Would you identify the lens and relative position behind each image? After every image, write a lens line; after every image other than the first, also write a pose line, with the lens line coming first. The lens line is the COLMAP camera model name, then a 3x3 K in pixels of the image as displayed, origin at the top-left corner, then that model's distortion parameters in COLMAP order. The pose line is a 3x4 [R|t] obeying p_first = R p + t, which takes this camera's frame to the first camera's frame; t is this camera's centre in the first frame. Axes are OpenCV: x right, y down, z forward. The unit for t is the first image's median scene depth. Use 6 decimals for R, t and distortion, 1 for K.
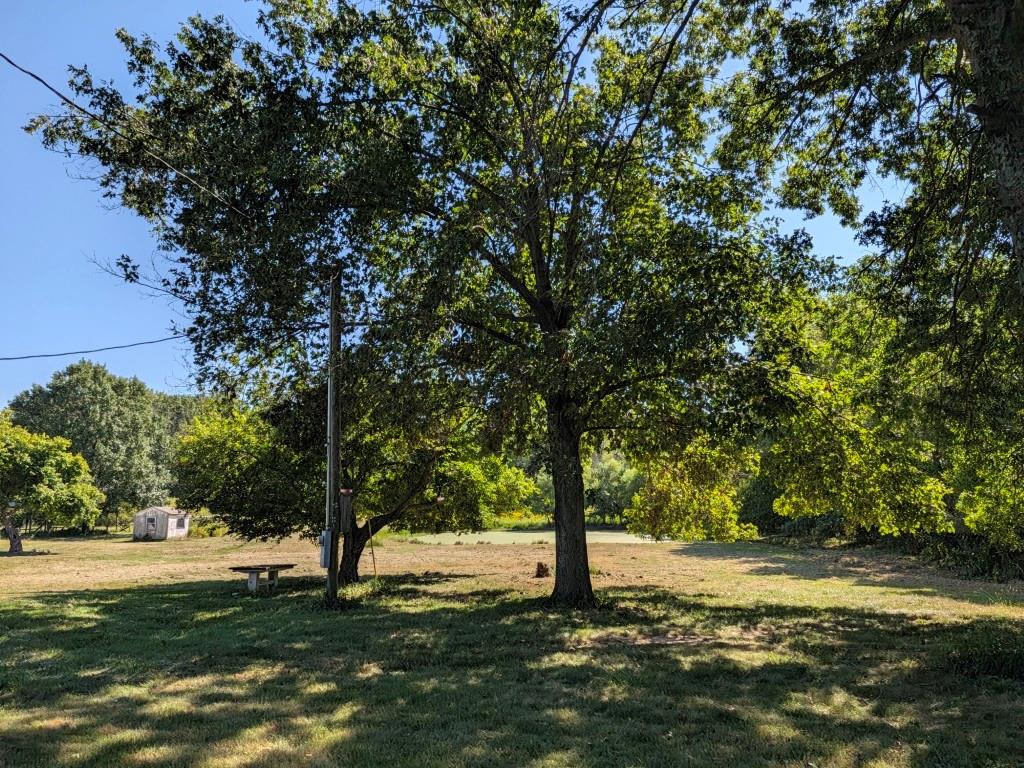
lens RADIAL K [[686.7, 0, 517.2], [0, 686.7, 394.9], [0, 0, 1]] dist [0.008903, 0.000773]
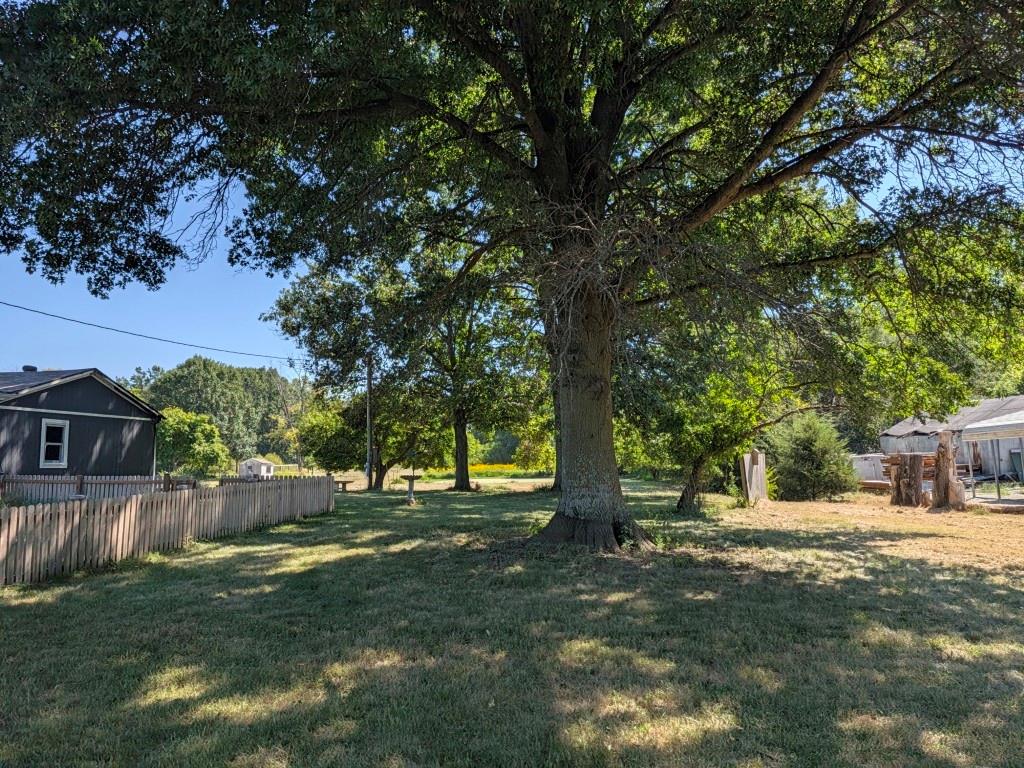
lens RADIAL K [[686.7, 0, 507.2], [0, 686.7, 376.2], [0, 0, 1]] dist [0.008903, 0.000773]
pose [[0.997621, -0.010906, -0.068074, 0.277552], [0.013403, 0.999250, 0.036340, -0.139029], [0.067627, -0.037166, 0.997018, -0.993240]]
